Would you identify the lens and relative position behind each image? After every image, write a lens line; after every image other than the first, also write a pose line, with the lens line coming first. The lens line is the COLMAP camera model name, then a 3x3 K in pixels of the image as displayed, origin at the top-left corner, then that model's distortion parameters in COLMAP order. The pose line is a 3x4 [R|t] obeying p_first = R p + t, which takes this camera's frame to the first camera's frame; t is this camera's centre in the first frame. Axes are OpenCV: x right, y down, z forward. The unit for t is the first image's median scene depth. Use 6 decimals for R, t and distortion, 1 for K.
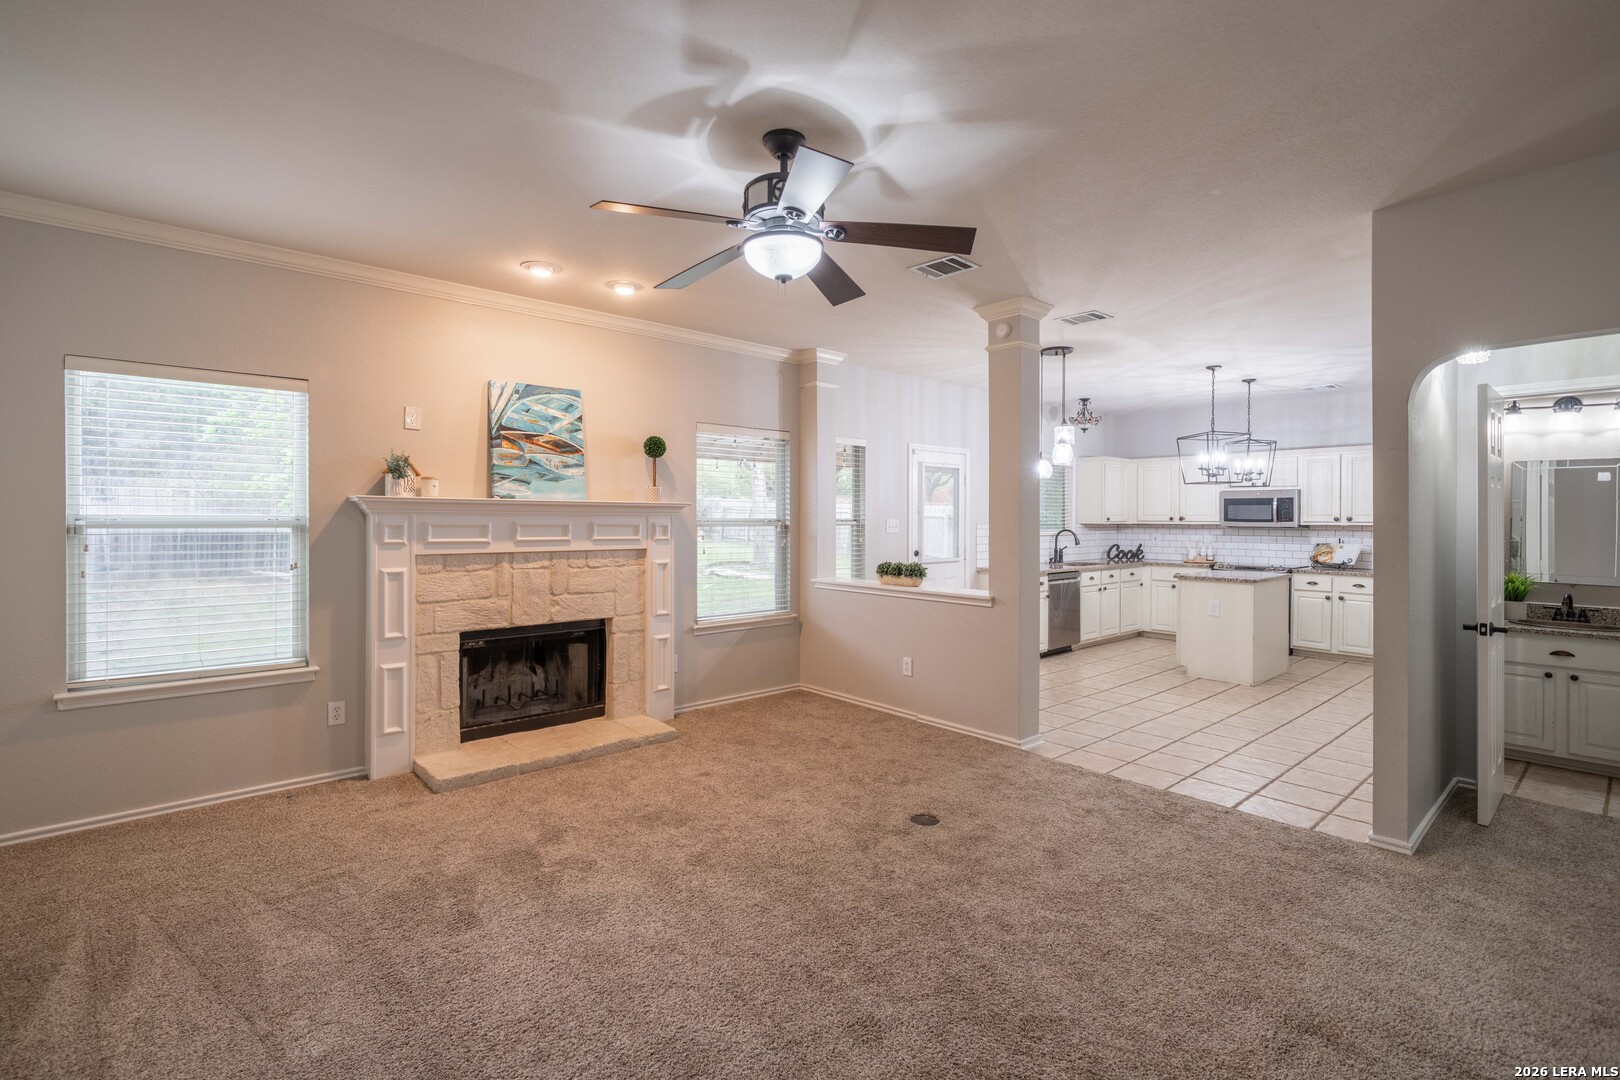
lens RADIAL K [[746.4, 0, 807.0], [0, 746.4, 523.7], [0, 0, 1]] dist [0.002070, -0.000043]
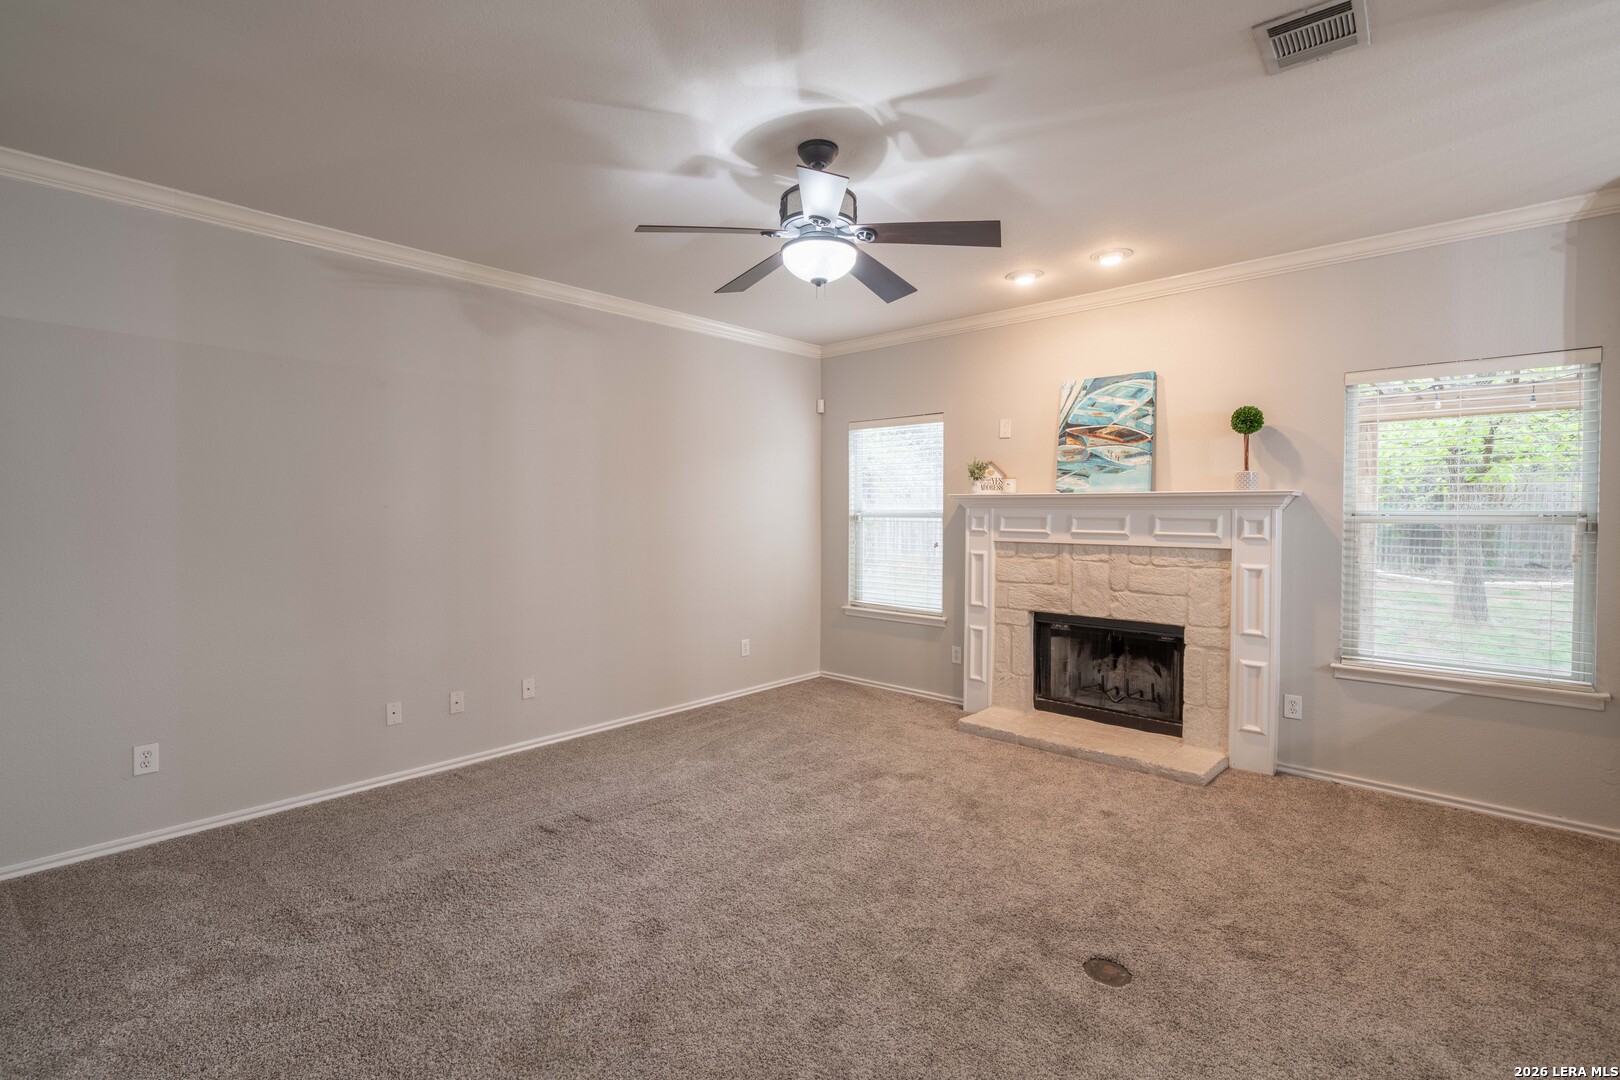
lens RADIAL K [[746.4, 0, 806.5], [0, 746.4, 526.3], [0, 0, 1]] dist [0.002070, -0.000043]
pose [[0.093594, 0.017541, -0.995456, 0.600096], [-0.008697, 0.999821, 0.016800, -0.000413], [0.995572, 0.007085, 0.093730, 0.521241]]
